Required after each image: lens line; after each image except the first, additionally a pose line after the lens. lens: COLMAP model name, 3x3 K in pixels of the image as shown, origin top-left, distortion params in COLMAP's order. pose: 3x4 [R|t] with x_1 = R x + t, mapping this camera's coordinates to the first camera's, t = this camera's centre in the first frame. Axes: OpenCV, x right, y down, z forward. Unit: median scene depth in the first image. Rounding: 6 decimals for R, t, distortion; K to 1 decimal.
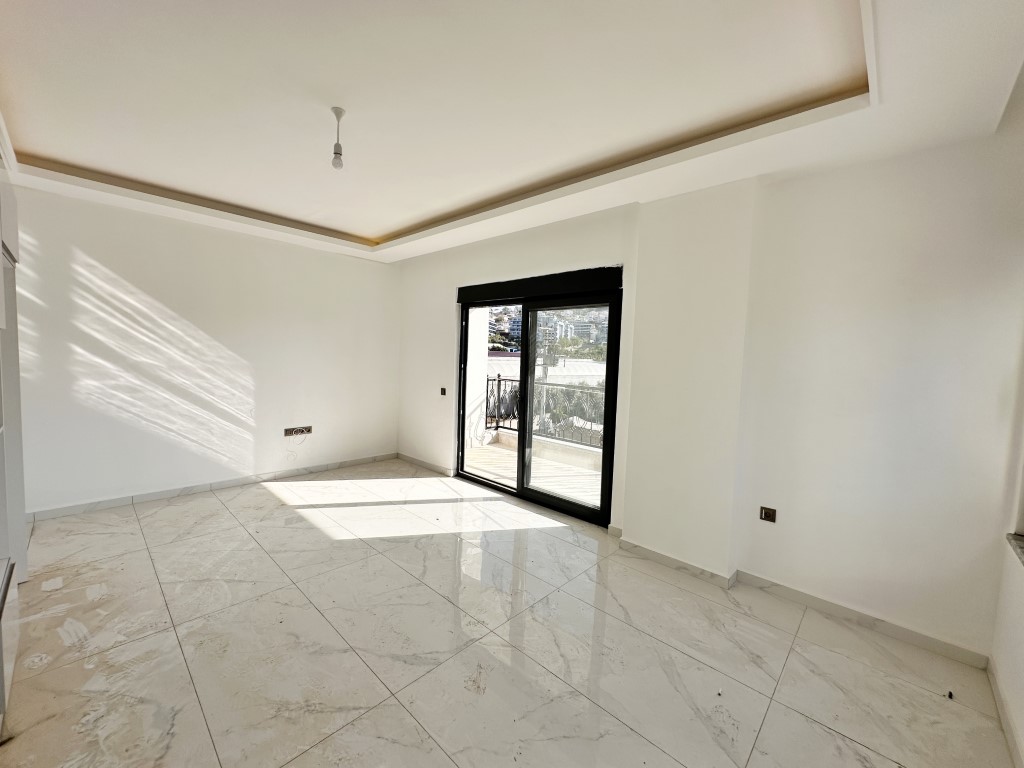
lens RADIAL K [[408.2, 0, 511.0], [0, 408.2, 384.6], [0, 0, 1]] dist [0.001105, -0.000012]
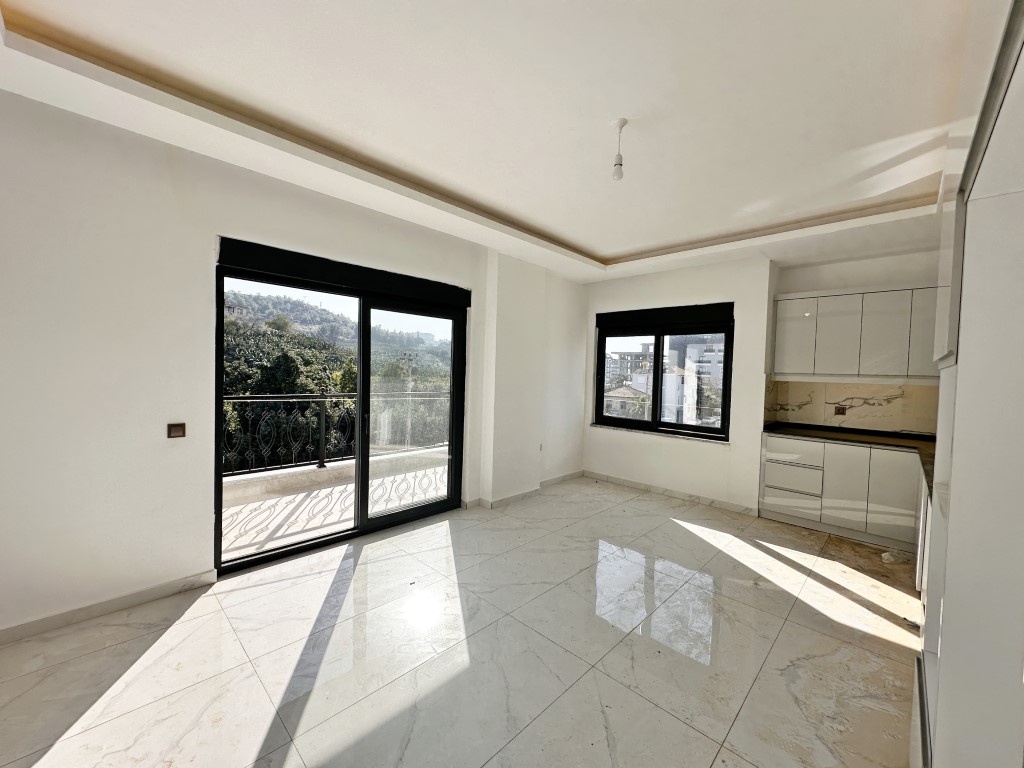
lens RADIAL K [[409.3, 0, 512.0], [0, 409.3, 384.0], [0, 0, 1]] dist [-0.001040, -0.000271]
pose [[0.010059, -0.066126, 0.997761, -0.879162], [0.040853, 0.997005, 0.065664, -0.074128], [-0.999115, 0.040101, 0.012730, 0.774641]]
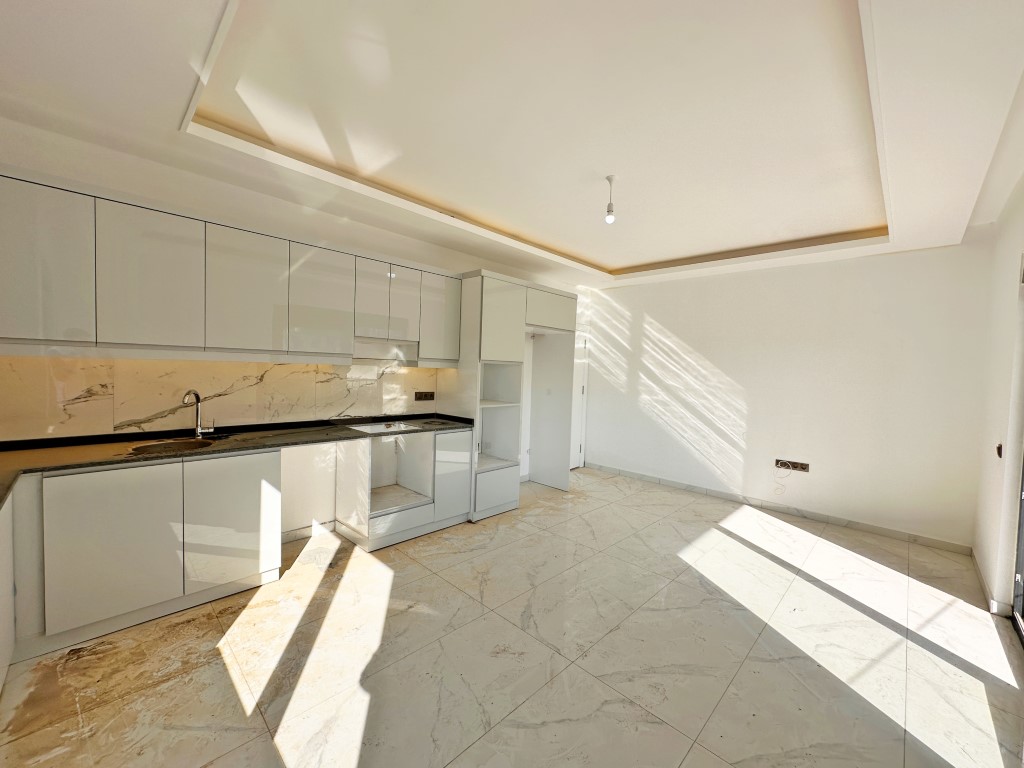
lens RADIAL K [[408.2, 0, 511.0], [0, 408.2, 384.6], [0, 0, 1]] dist [0.001105, -0.000012]
pose [[-0.017166, 0.004125, -0.999844, 0.512452], [-0.105728, 0.994377, 0.005917, -0.005936], [0.994247, 0.105813, -0.016633, 0.475466]]
